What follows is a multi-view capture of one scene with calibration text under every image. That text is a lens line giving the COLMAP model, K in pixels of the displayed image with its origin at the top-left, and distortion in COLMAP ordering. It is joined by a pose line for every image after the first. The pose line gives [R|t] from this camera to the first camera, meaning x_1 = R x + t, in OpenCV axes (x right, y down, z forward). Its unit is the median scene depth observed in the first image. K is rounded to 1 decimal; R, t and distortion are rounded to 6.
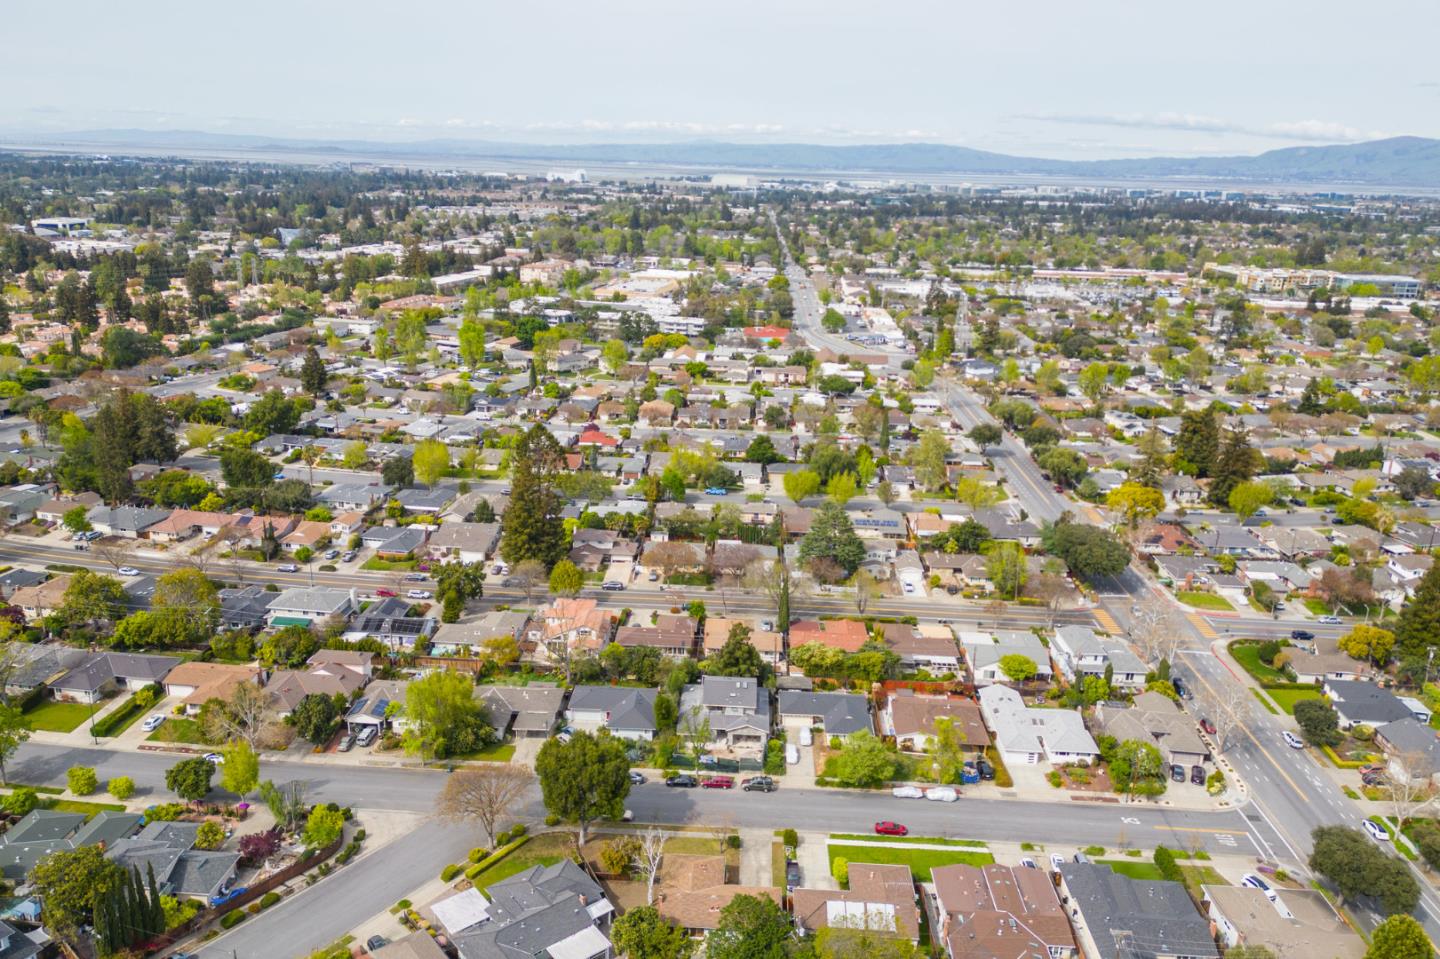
lens RADIAL K [[991.7, 0, 719.1], [0, 991.7, 478.6], [0, 0, 1]] dist [0.090973, -0.089184]
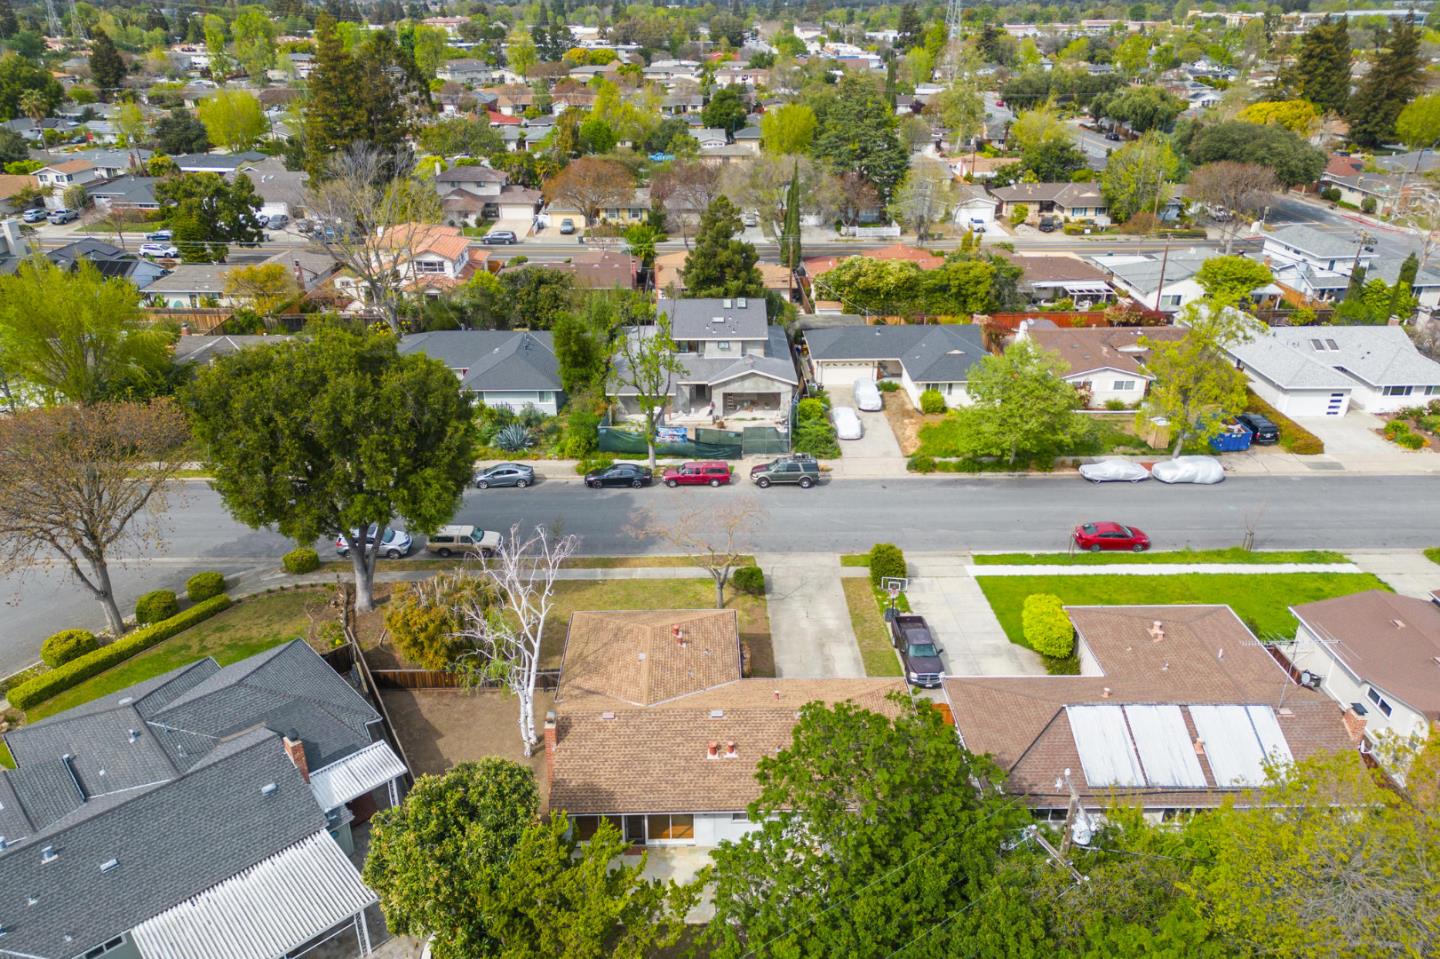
lens RADIAL K [[991.7, 0, 719.1], [0, 991.7, 478.6], [0, 0, 1]] dist [0.090973, -0.089184]
pose [[0.997736, -0.050746, 0.044141, -0.011829], [0.042206, 0.983386, 0.176554, 0.222072], [-0.052367, -0.174291, 0.983301, 0.544345]]
